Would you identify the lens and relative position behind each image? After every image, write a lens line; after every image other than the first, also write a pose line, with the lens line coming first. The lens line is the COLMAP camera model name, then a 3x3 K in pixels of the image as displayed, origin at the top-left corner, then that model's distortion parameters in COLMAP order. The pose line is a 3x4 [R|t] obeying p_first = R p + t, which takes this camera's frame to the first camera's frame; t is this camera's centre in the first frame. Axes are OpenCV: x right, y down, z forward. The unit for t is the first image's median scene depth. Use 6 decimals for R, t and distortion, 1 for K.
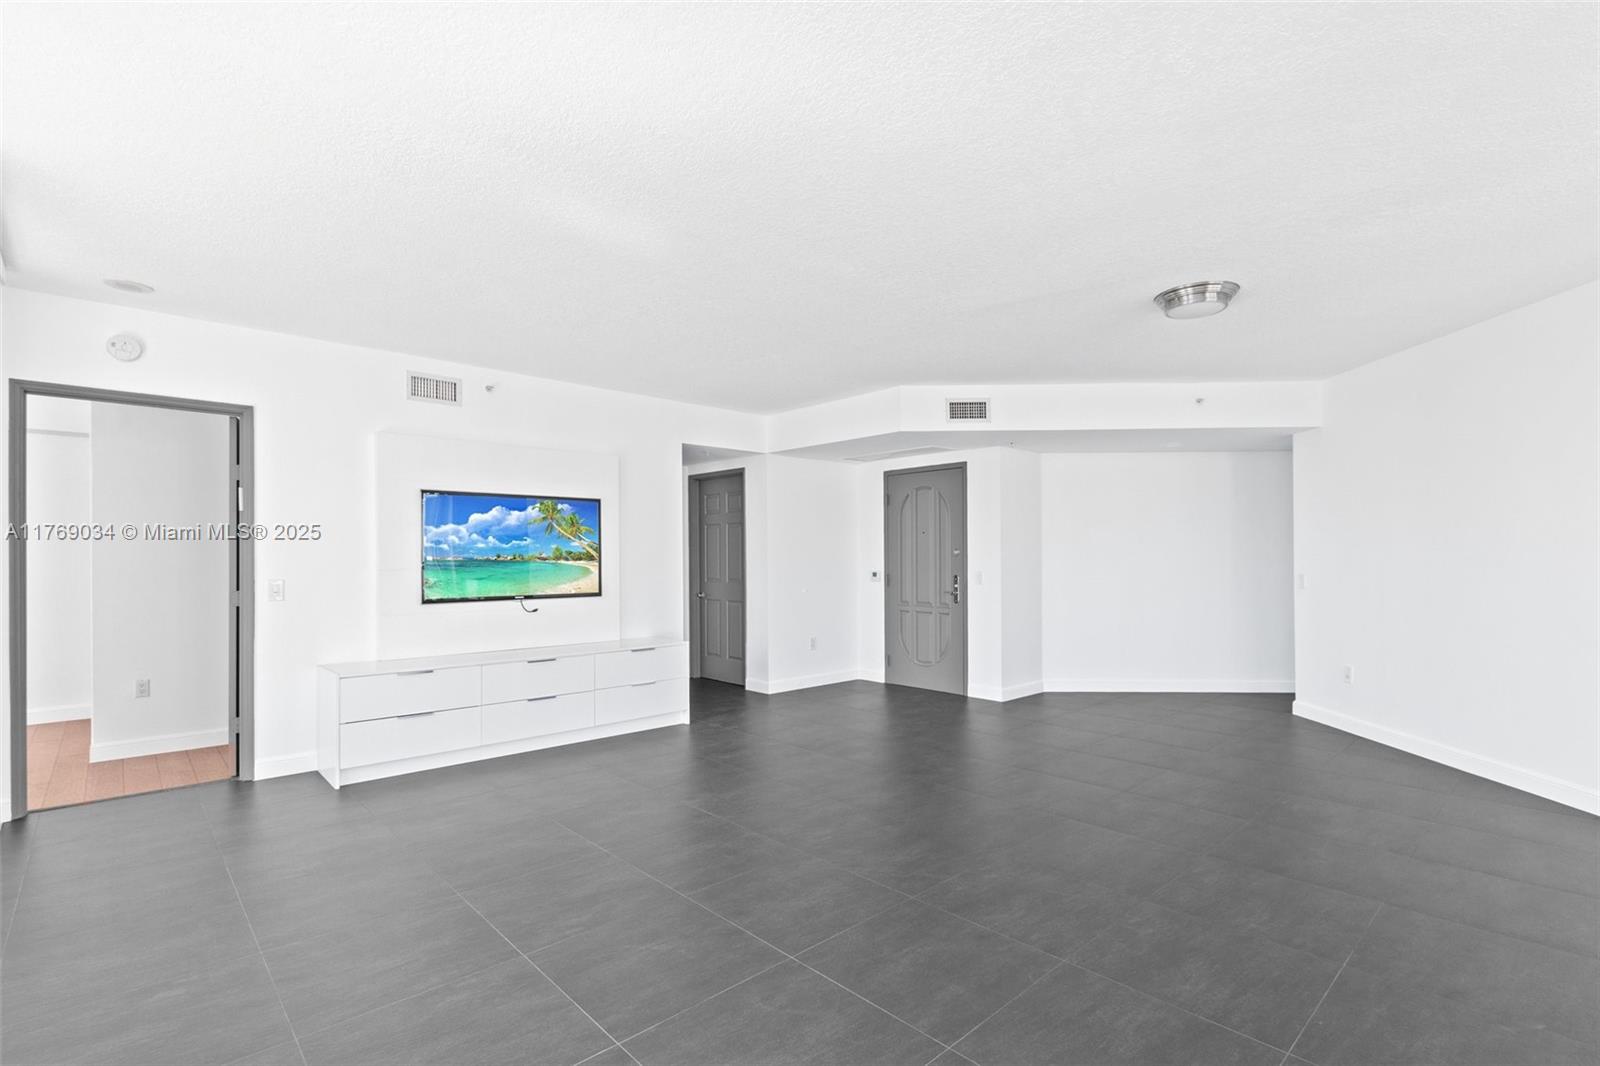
lens RADIAL K [[736.8, 0, 804.9], [0, 736.8, 564.6], [0, 0, 1]] dist [0.002234, 0.000701]
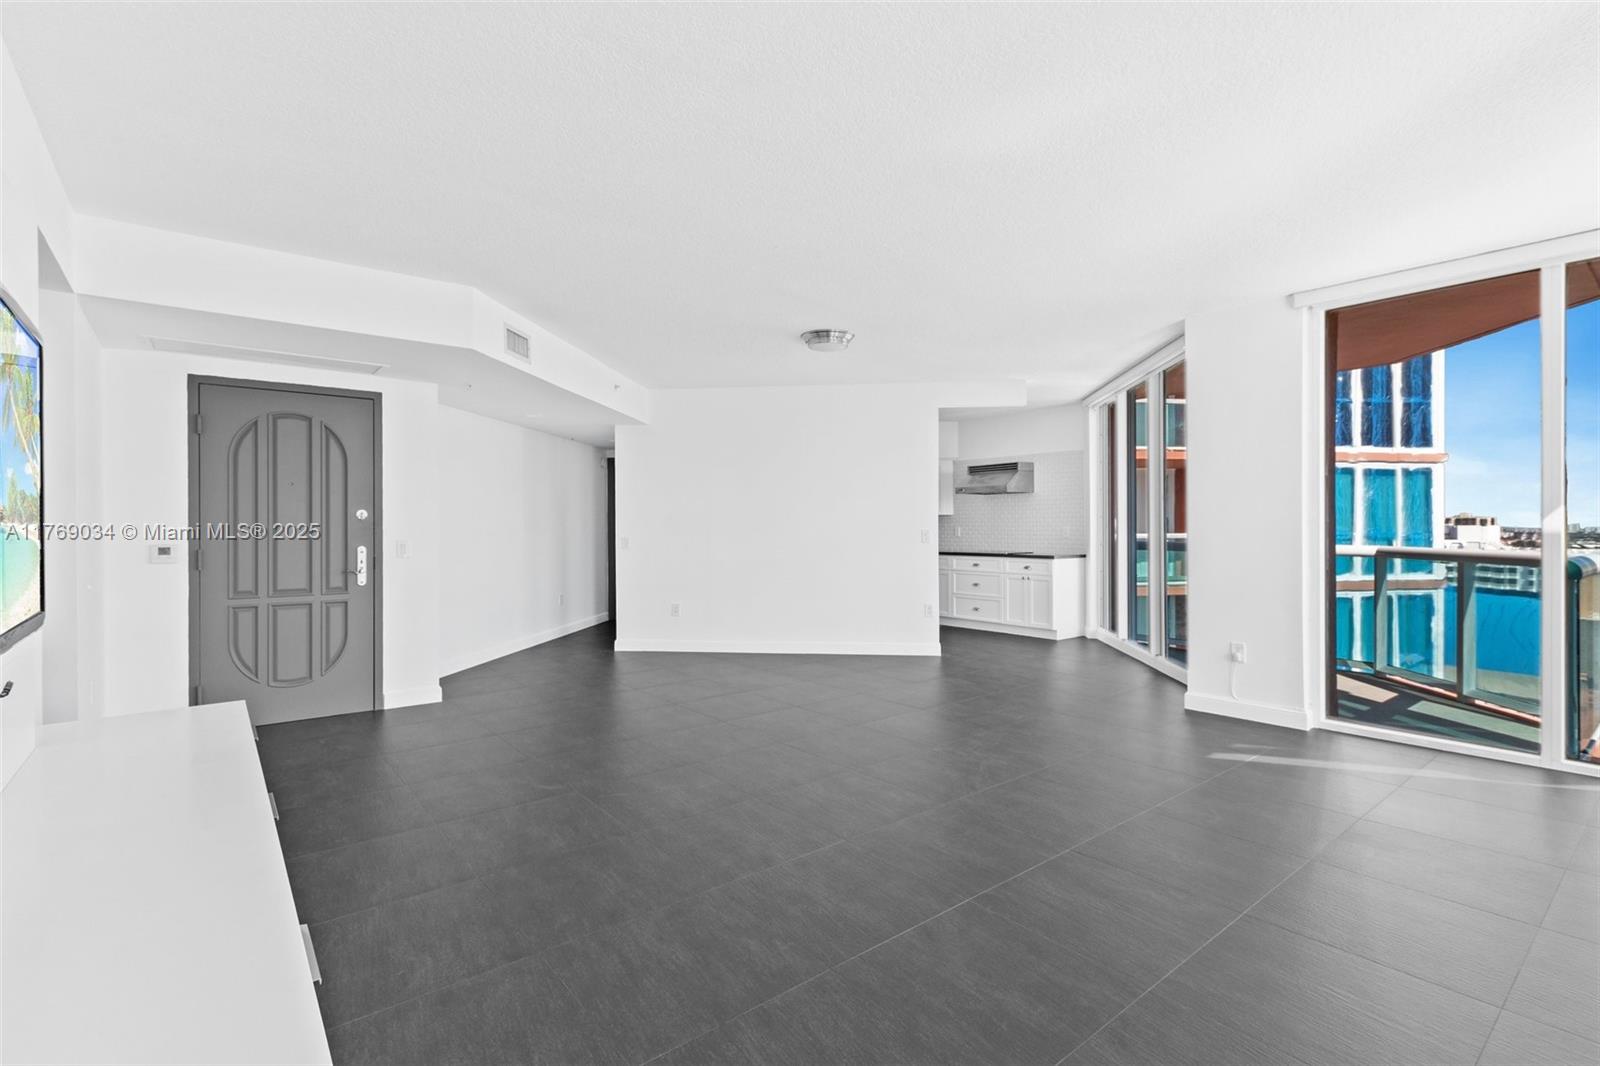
lens RADIAL K [[736.8, 0, 803.4], [0, 736.8, 530.5], [0, 0, 1]] dist [0.002234, 0.000701]
pose [[0.065263, -0.004661, 0.997857, -0.490925], [0.010537, 0.999937, 0.003981, 0.000198], [-0.997812, 0.010255, 0.065308, 0.526248]]
